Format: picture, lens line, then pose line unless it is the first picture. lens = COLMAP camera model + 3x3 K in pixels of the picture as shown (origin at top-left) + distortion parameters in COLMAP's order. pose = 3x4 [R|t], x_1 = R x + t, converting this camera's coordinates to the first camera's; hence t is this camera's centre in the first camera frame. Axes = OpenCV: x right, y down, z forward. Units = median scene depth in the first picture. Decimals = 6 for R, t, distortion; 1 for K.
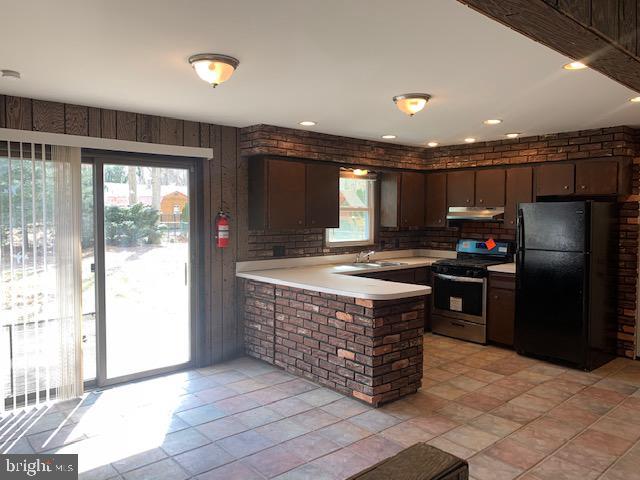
lens RADIAL K [[489.1, 0, 316.3], [0, 489.1, 236.0], [0, 0, 1]] dist [0.071056, -0.124521]
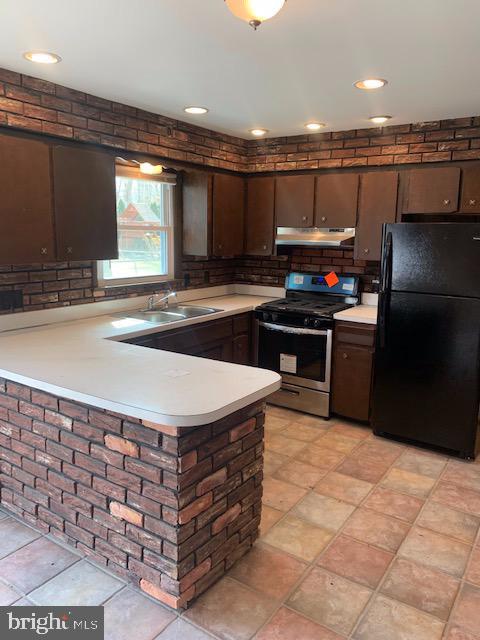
lens RADIAL K [[489.1, 0, 240.2], [0, 489.1, 315.5], [0, 0, 1]] dist [0.071056, -0.124521]
pose [[0.967194, -0.029800, 0.252283, 0.038996], [-0.002415, 0.991972, 0.126432, -0.025389], [-0.254026, -0.122894, 0.959358, 0.369113]]
